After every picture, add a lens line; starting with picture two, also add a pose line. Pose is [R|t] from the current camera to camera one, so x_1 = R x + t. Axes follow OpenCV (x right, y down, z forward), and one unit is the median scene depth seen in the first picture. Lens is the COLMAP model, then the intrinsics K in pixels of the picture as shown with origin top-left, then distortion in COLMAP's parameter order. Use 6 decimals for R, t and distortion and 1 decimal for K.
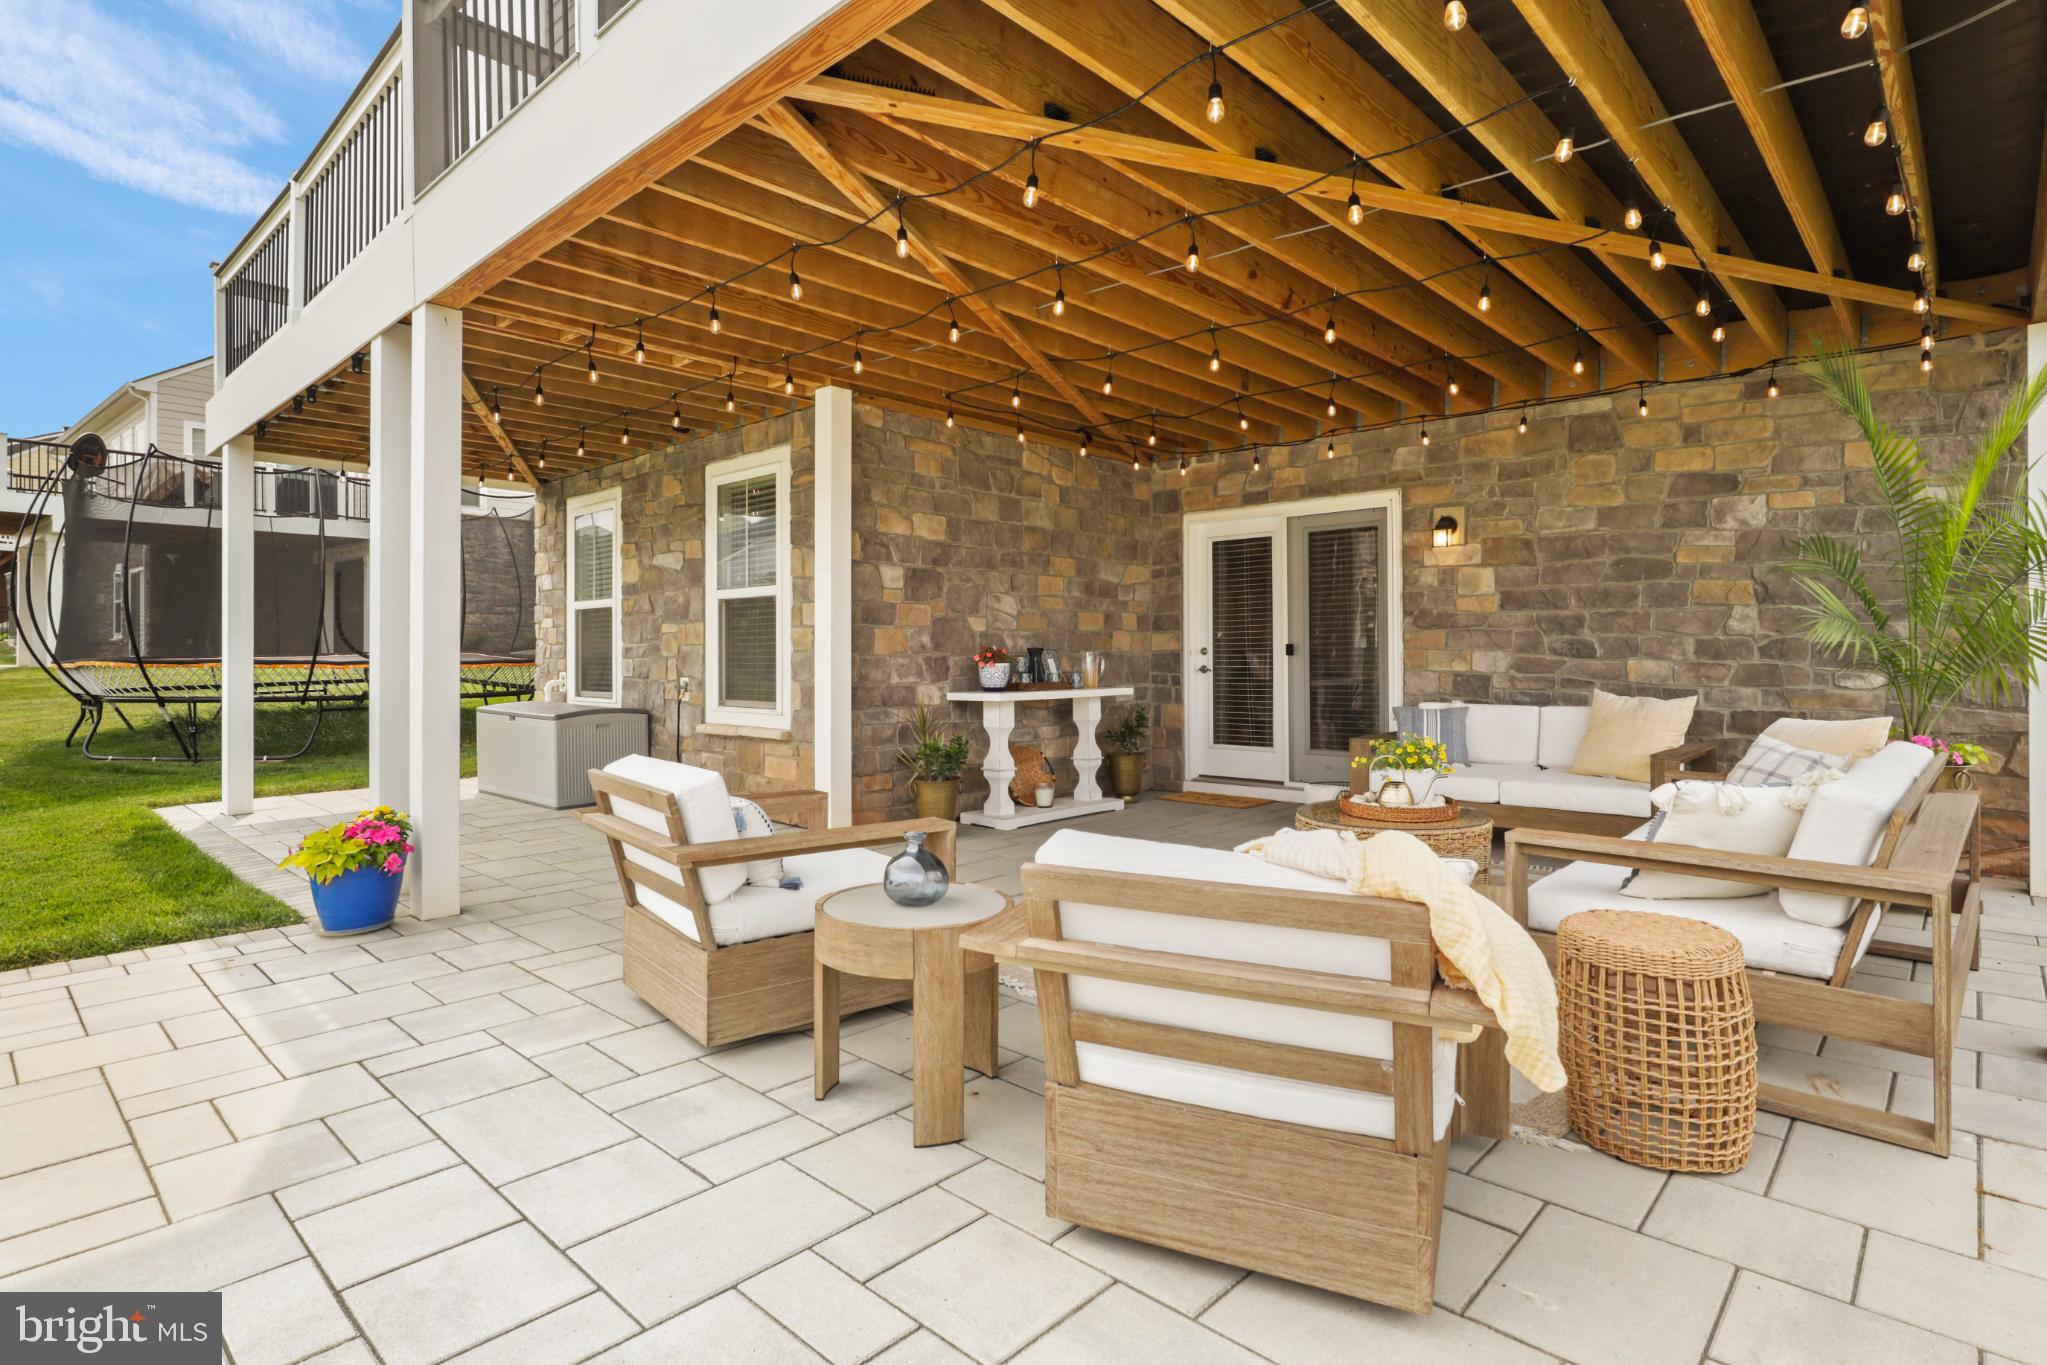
lens RADIAL K [[1034.0, 0, 1025.3], [0, 1034.0, 671.2], [0, 0, 1]] dist [-0.042916, 0.049860]
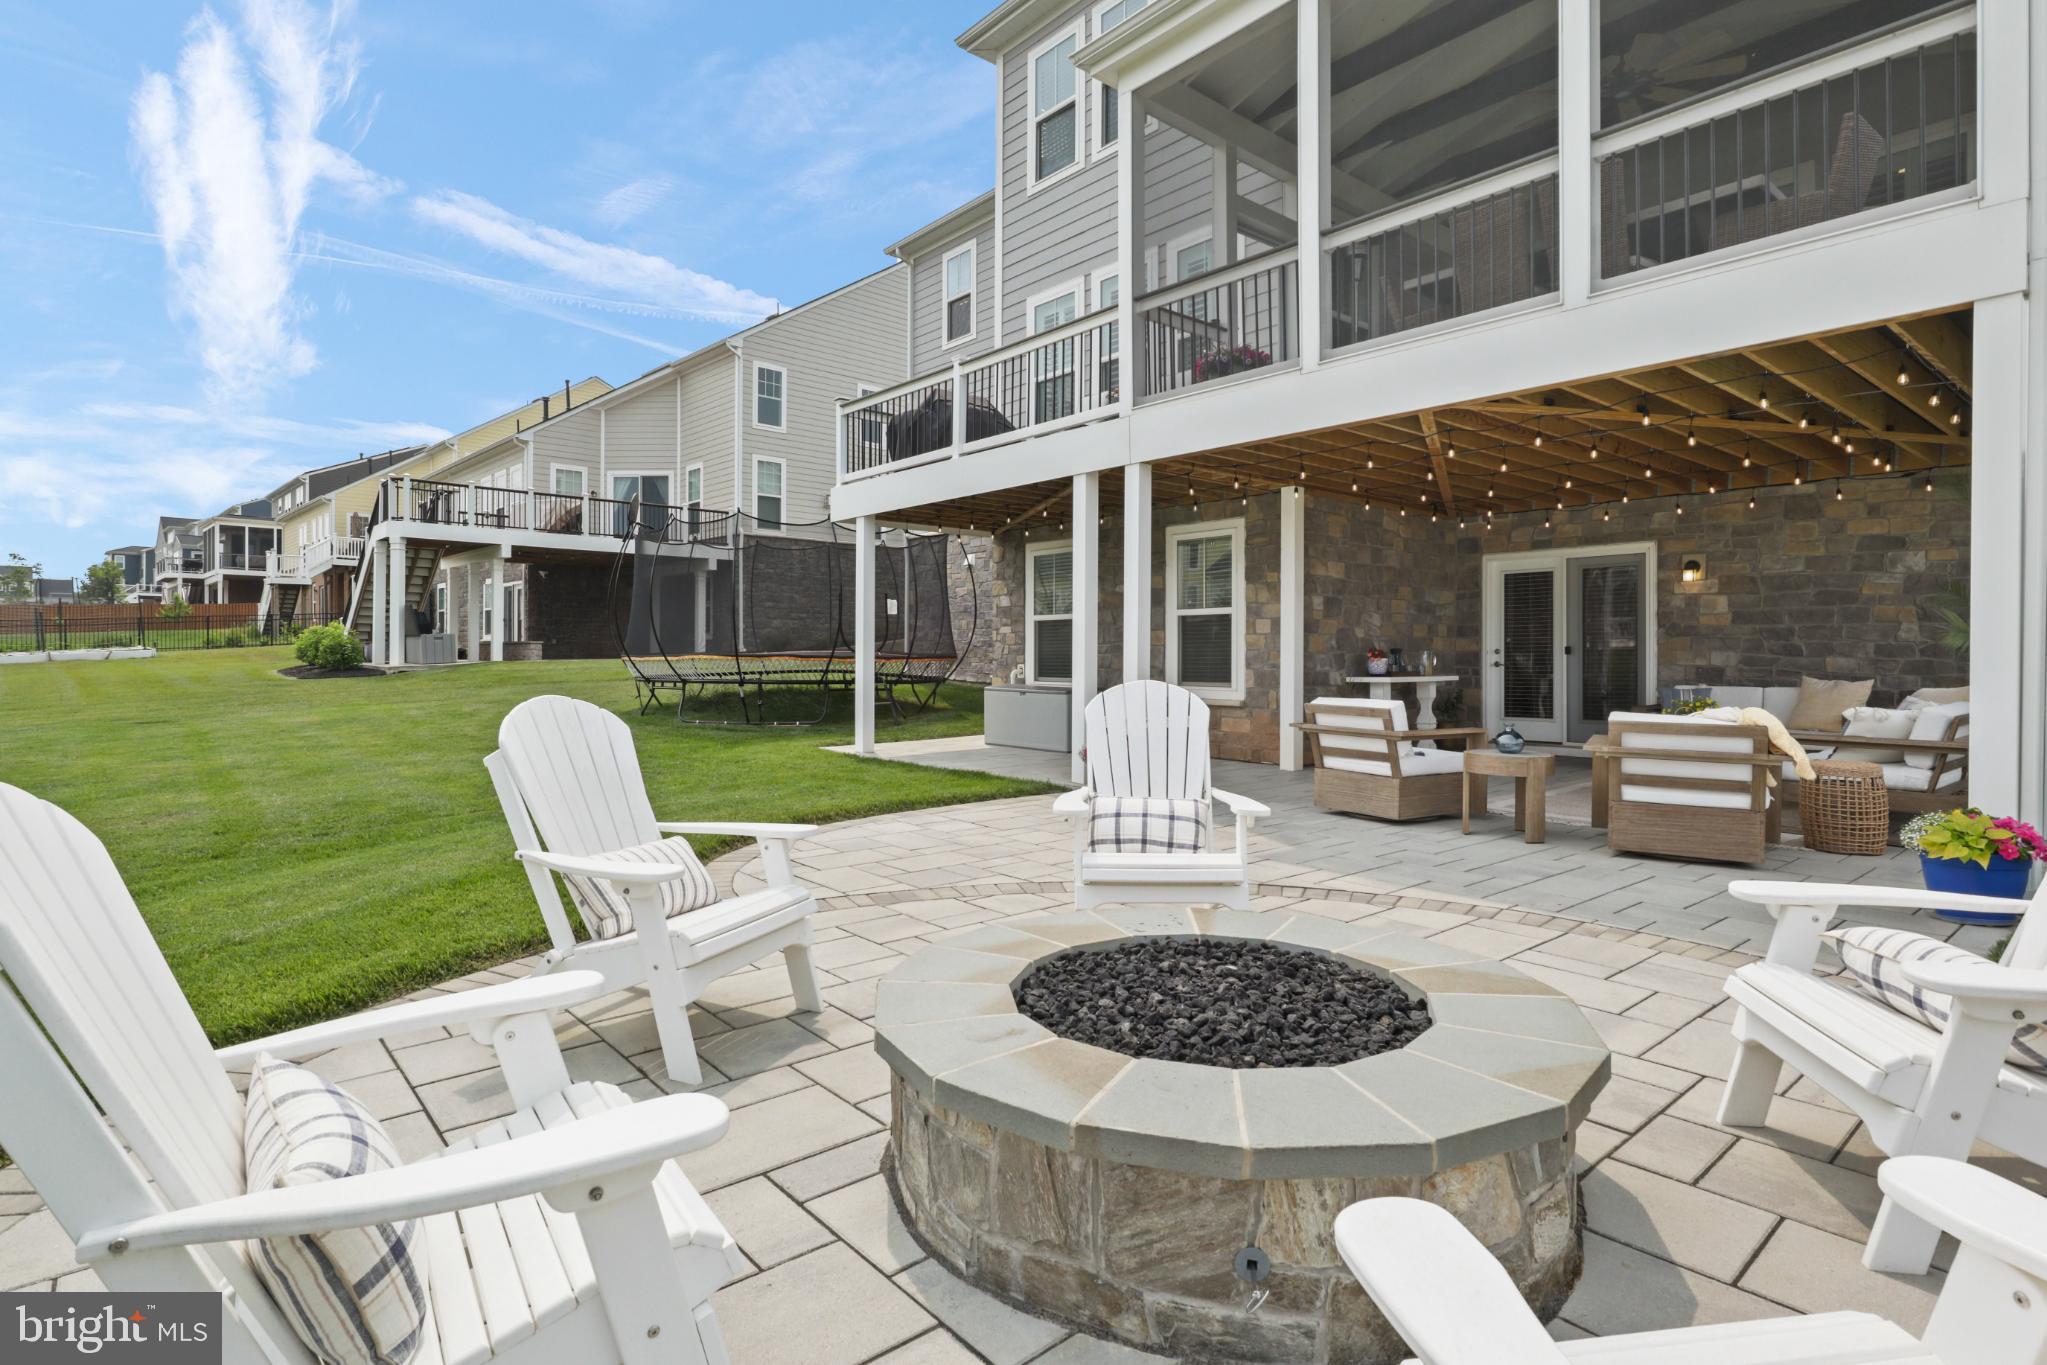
lens RADIAL K [[1040.1, 0, 1025.6], [0, 1040.1, 676.1], [0, 0, 1]] dist [-0.018119, 0.017880]
pose [[0.992956, 0.007181, -0.118268, -0.373100], [-0.006925, 0.999973, 0.002581, 0.019096], [0.118283, -0.001744, 0.992978, -0.606674]]
